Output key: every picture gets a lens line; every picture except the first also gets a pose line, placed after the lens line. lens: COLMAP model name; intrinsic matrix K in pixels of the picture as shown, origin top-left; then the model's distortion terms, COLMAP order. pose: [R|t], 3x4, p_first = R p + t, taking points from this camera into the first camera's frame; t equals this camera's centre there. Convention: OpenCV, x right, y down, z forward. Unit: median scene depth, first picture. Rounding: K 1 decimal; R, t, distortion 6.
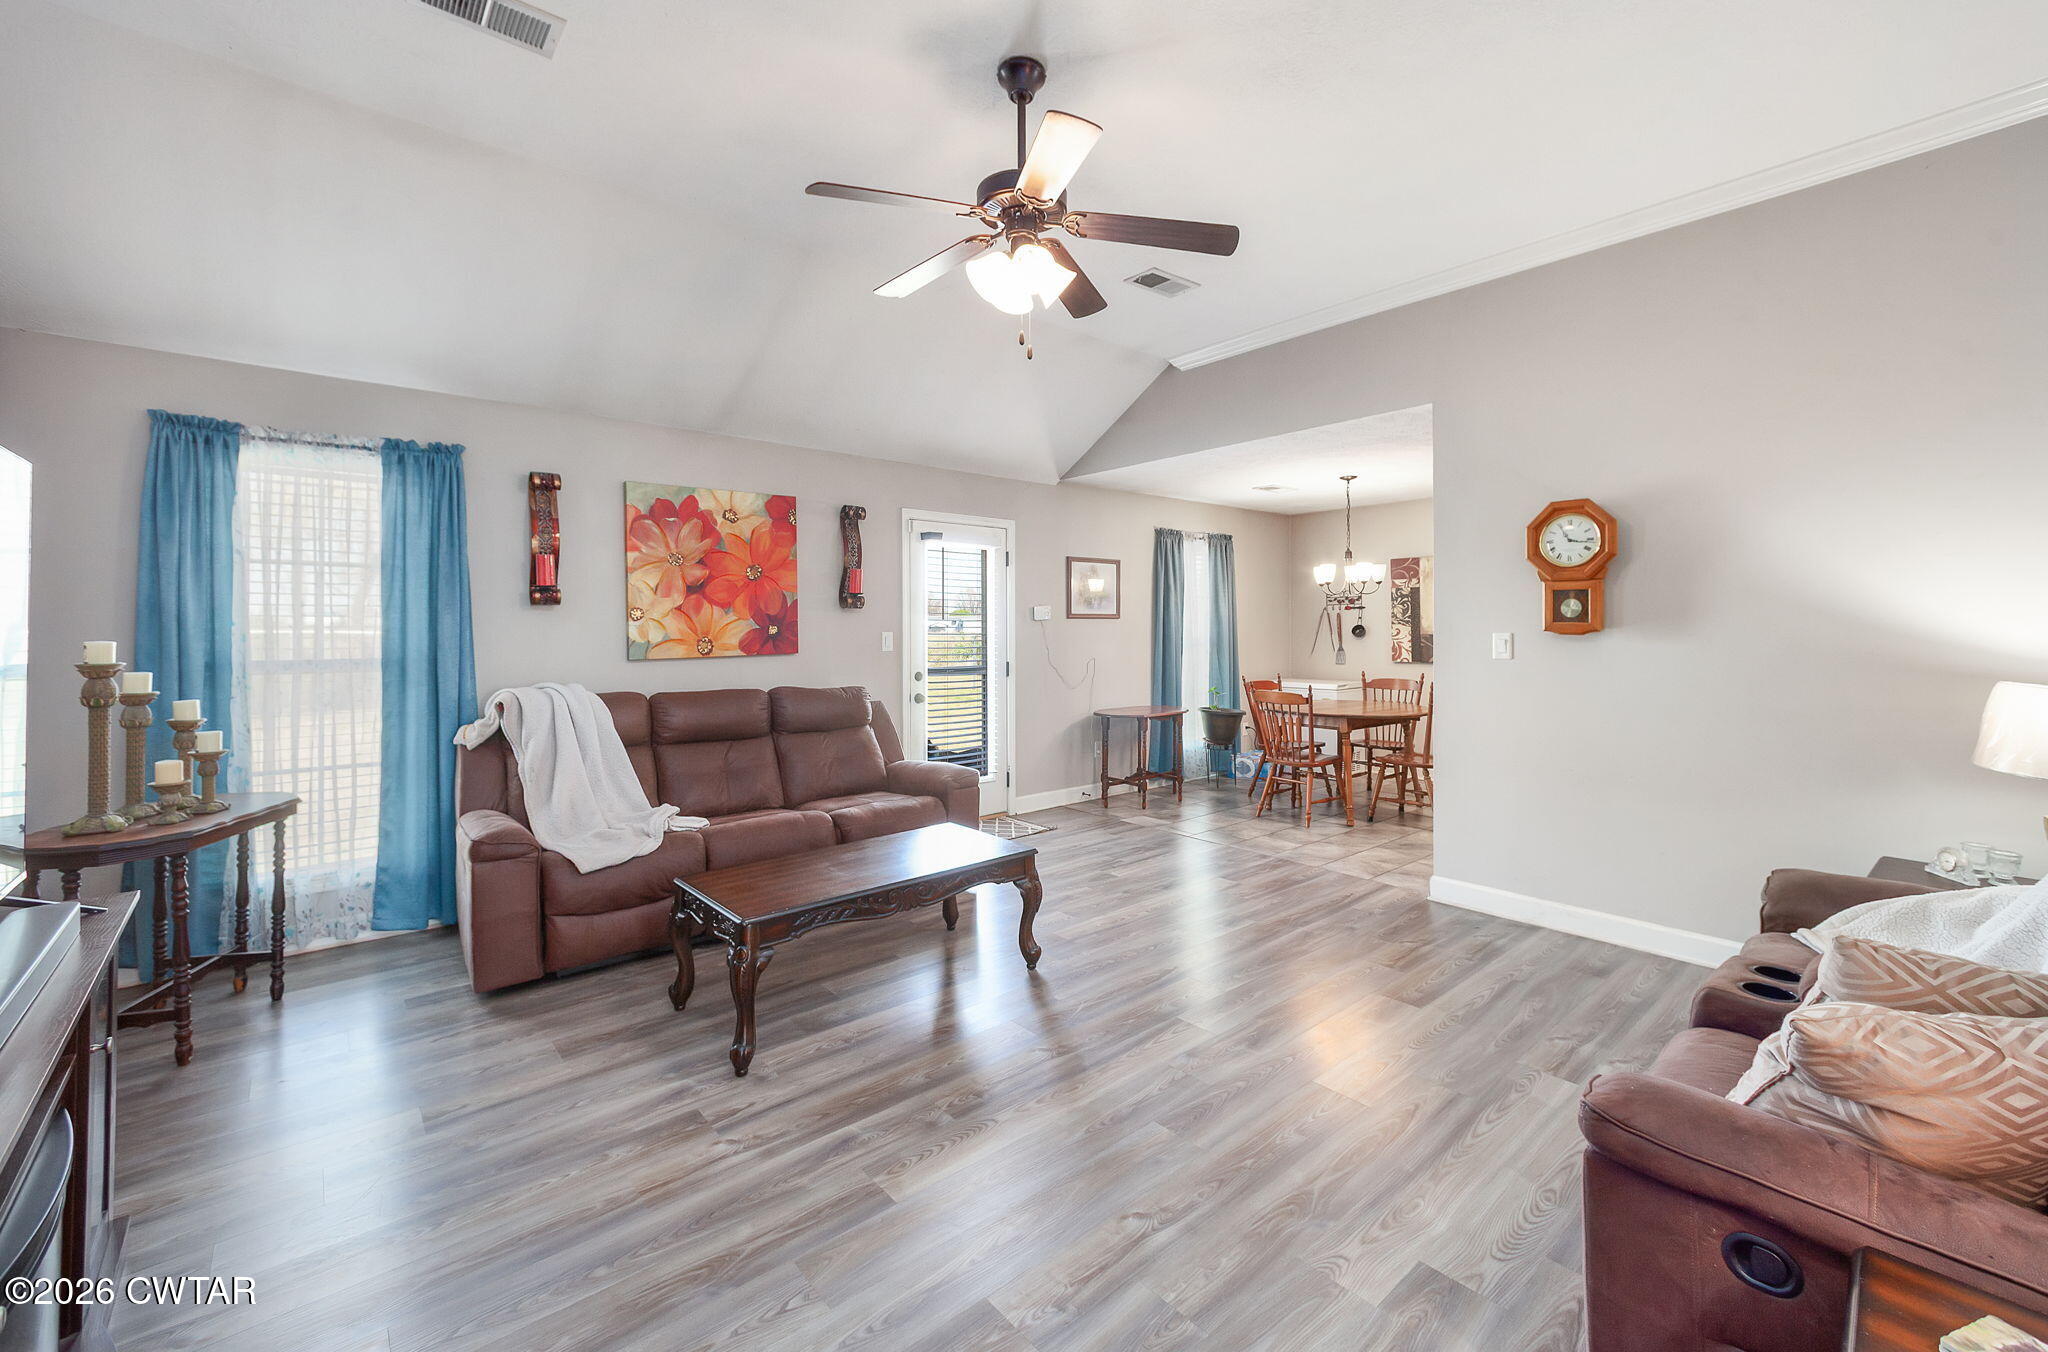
lens RADIAL K [[827.9, 0, 1020.7], [0, 827.9, 640.9], [0, 0, 1]] dist [0.002781, -0.000039]
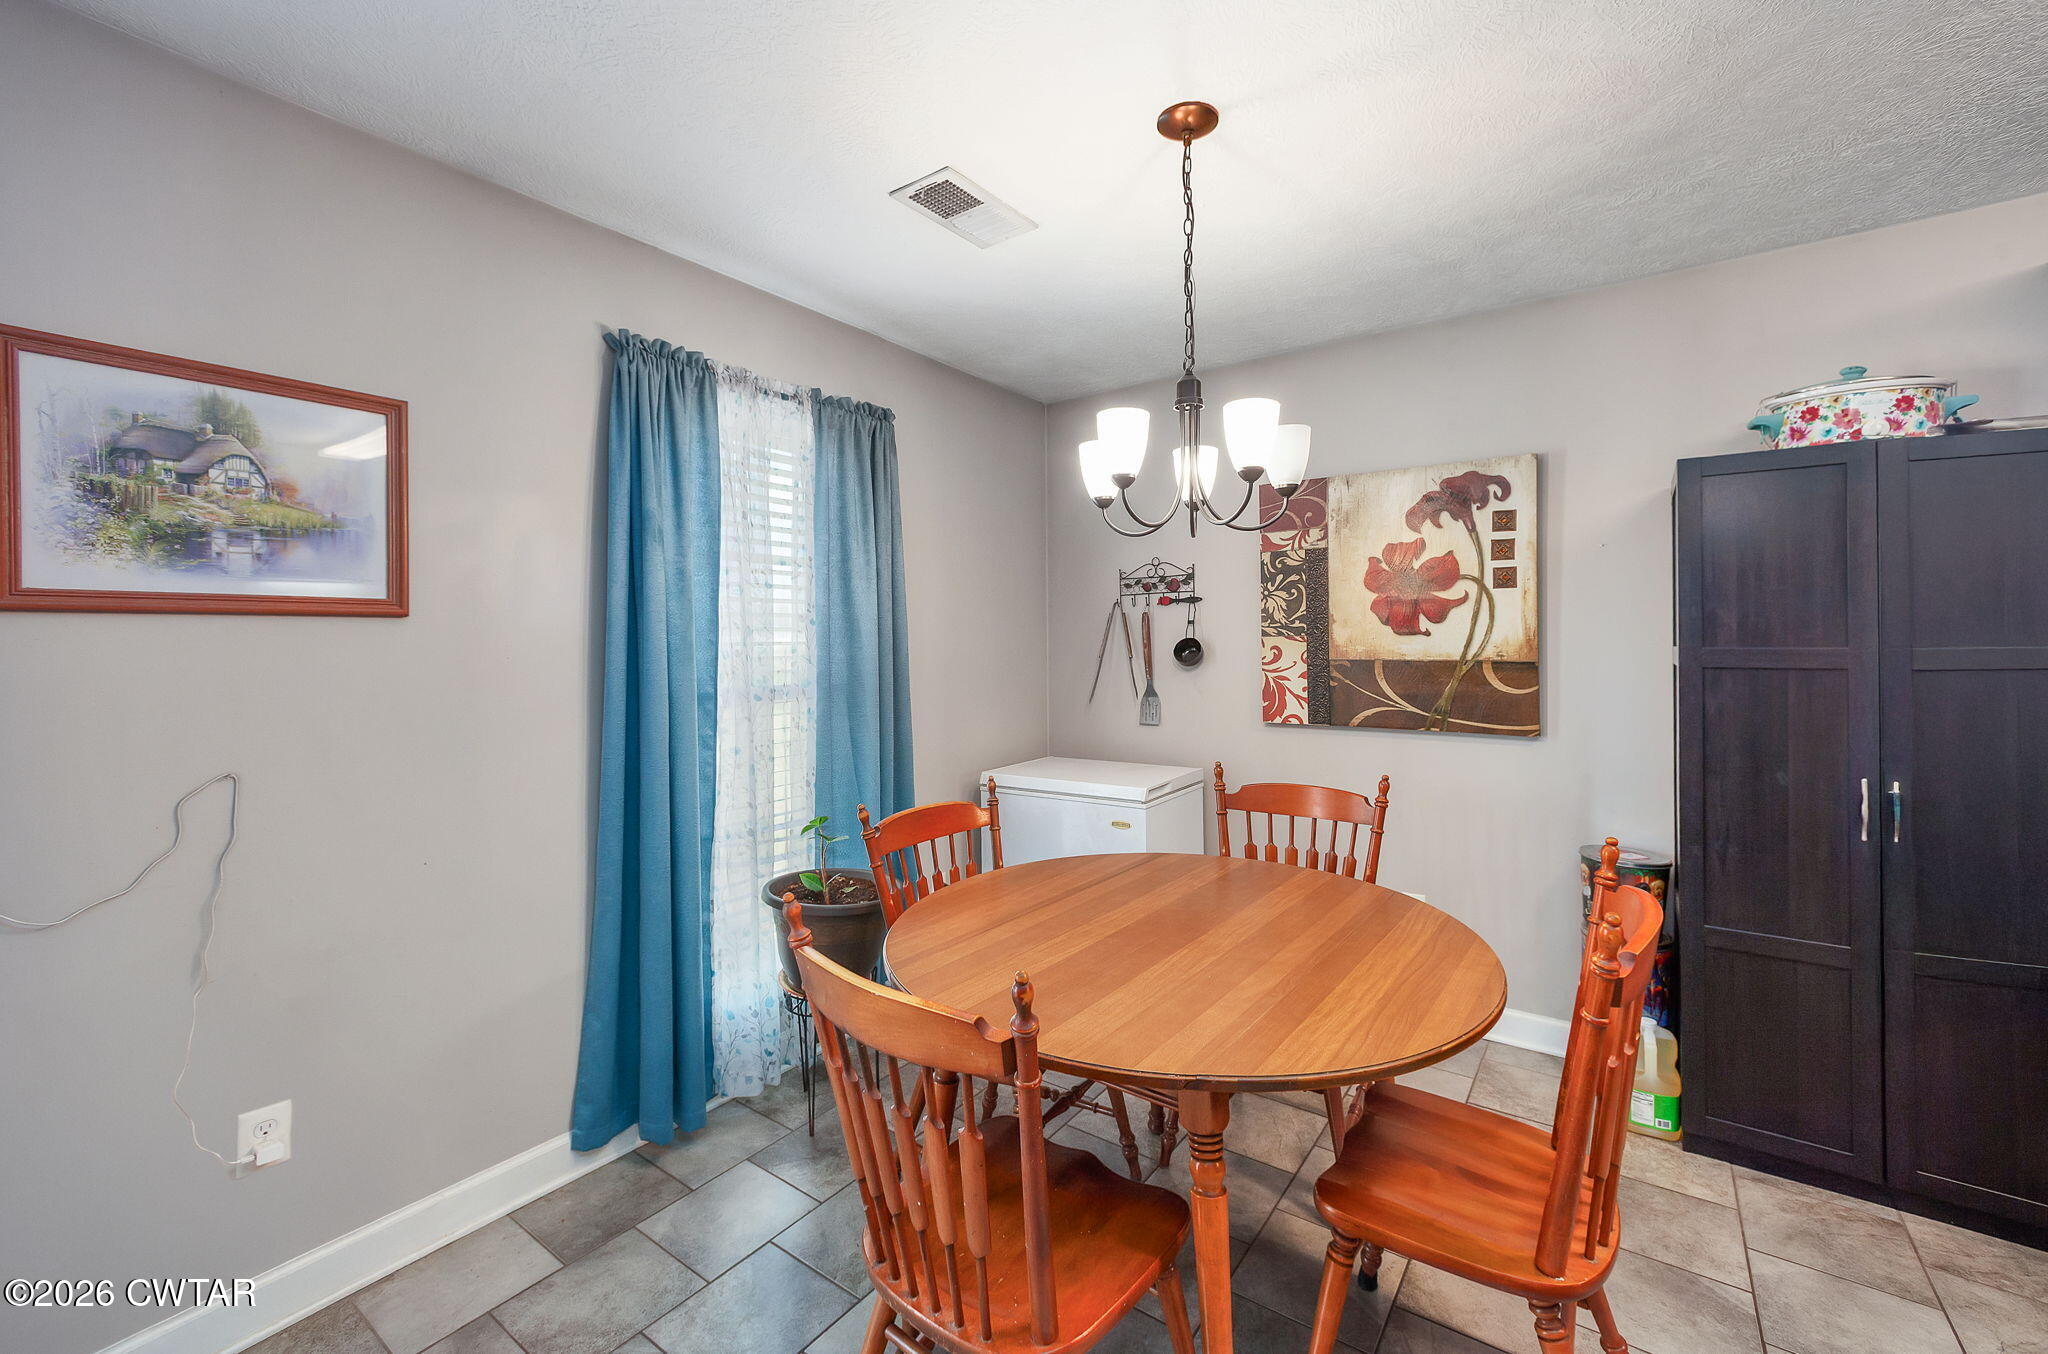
lens RADIAL K [[827.9, 0, 1020.7], [0, 827.9, 641.9], [0, 0, 1]] dist [0.002781, -0.000039]
pose [[0.972248, -0.003704, 0.233925, 0.240455], [0.008576, 0.999767, -0.019814, -0.010325], [-0.233797, 0.021270, 0.972053, 0.654210]]
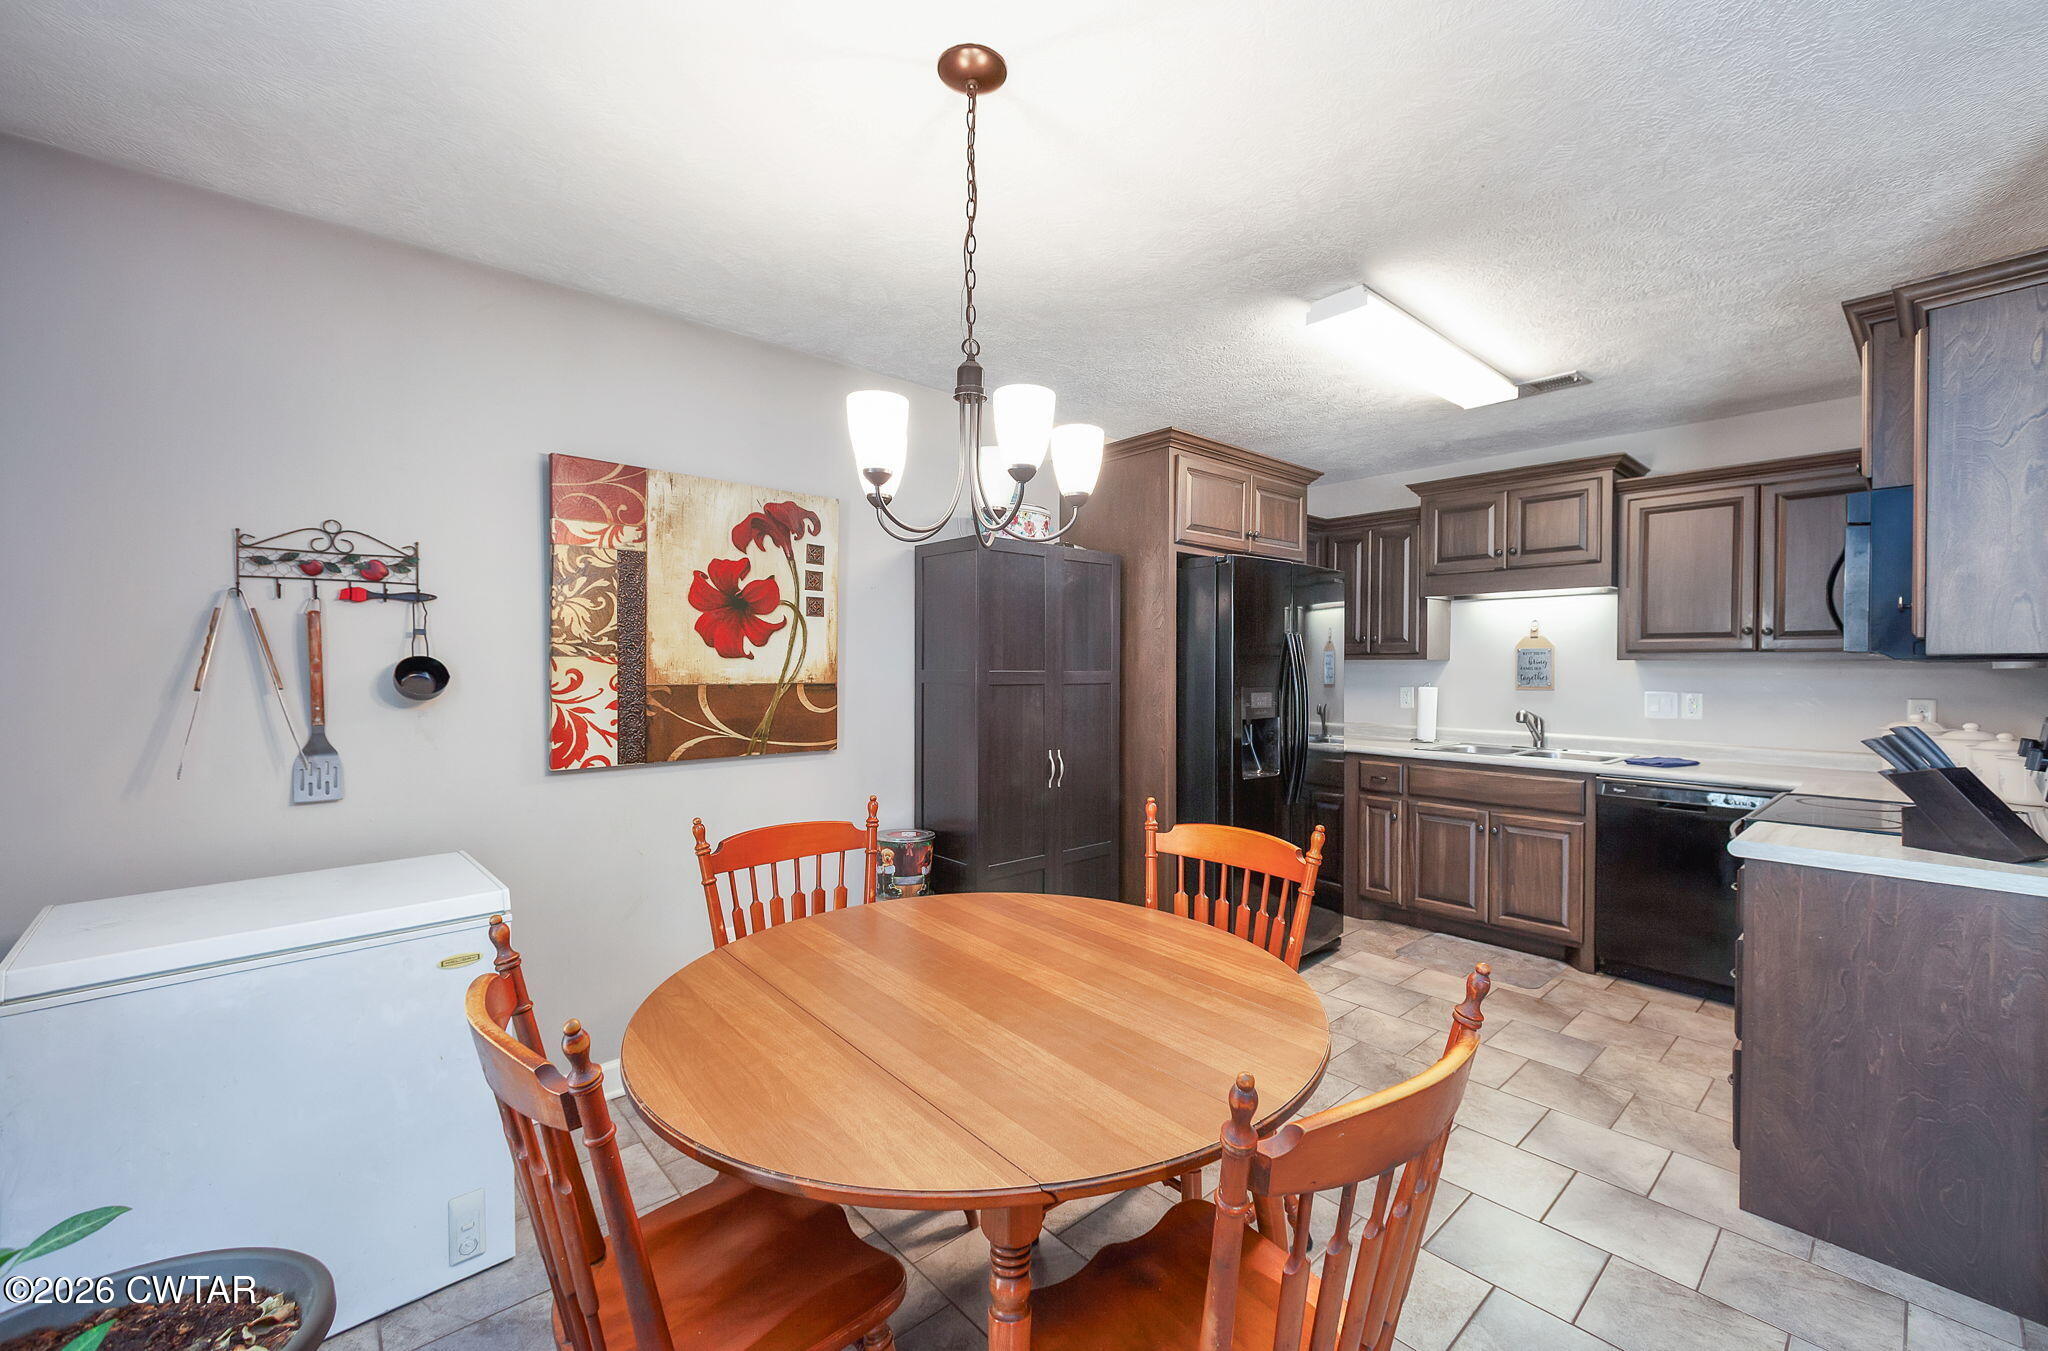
lens RADIAL K [[831.1, 0, 1047.9], [0, 831.1, 669.8], [0, 0, 1]] dist [0.003649, -0.000223]
pose [[-0.046929, 0.000063, 0.998898, 0.122088], [0.017484, 0.999847, 0.000759, -0.012298], [-0.998745, 0.017500, -0.046923, 0.882139]]
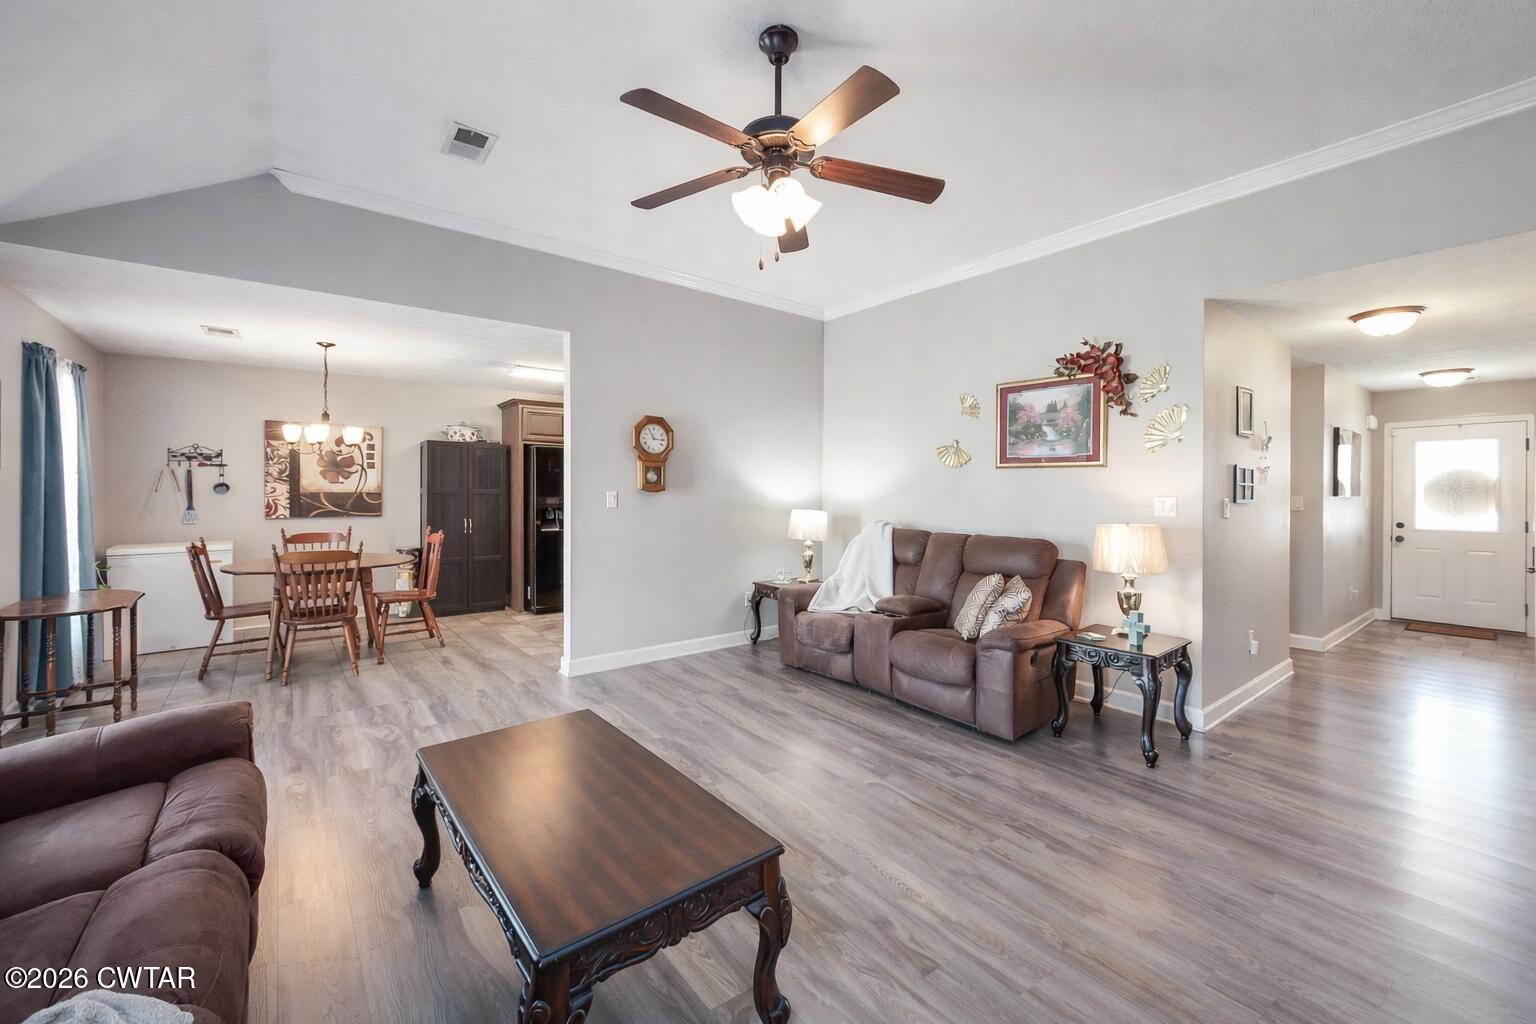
lens RADIAL K [[616.1, 0, 779.1], [0, 616.1, 487.4], [0, 0, 1]] dist [0.002935, 0.000310]
pose [[0.034879, 0.003426, 0.999386, -0.328917], [0.009669, 0.999946, -0.003766, -0.005204], [-0.999345, 0.009794, 0.034844, 0.351008]]
